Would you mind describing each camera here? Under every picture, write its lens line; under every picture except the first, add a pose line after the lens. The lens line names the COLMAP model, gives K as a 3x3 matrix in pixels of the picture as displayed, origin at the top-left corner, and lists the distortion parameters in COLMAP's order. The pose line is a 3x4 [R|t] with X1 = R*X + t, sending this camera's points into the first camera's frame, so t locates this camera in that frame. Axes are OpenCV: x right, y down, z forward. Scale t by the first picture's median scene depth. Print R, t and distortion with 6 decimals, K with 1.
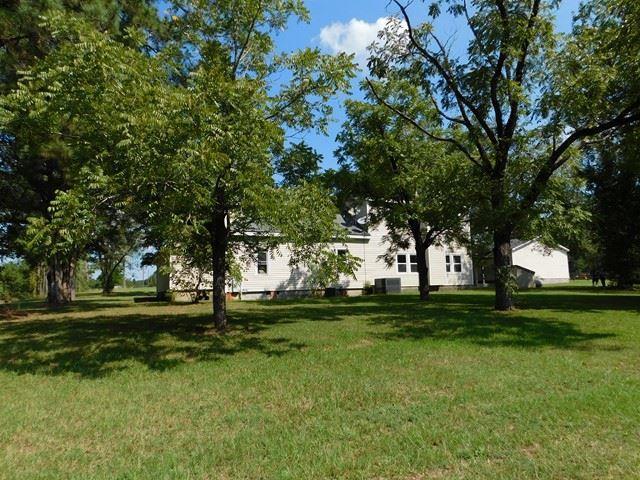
lens RADIAL K [[412.7, 0, 321.8], [0, 412.7, 239.5], [0, 0, 1]] dist [-0.035464, 0.003905]
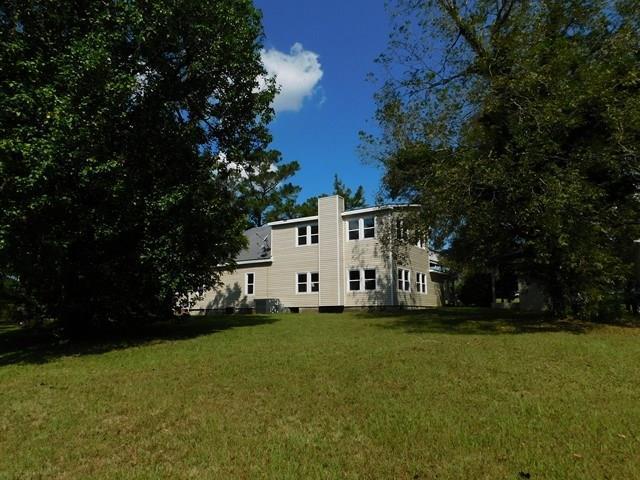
lens RADIAL K [[412.7, 0, 318.0], [0, 412.7, 238.8], [0, 0, 1]] dist [-0.035464, 0.003905]
pose [[0.542550, -0.117780, -0.831726, 1.029421], [0.099724, 0.992151, -0.075446, 0.032051], [0.834083, -0.042010, 0.550037, 0.504621]]
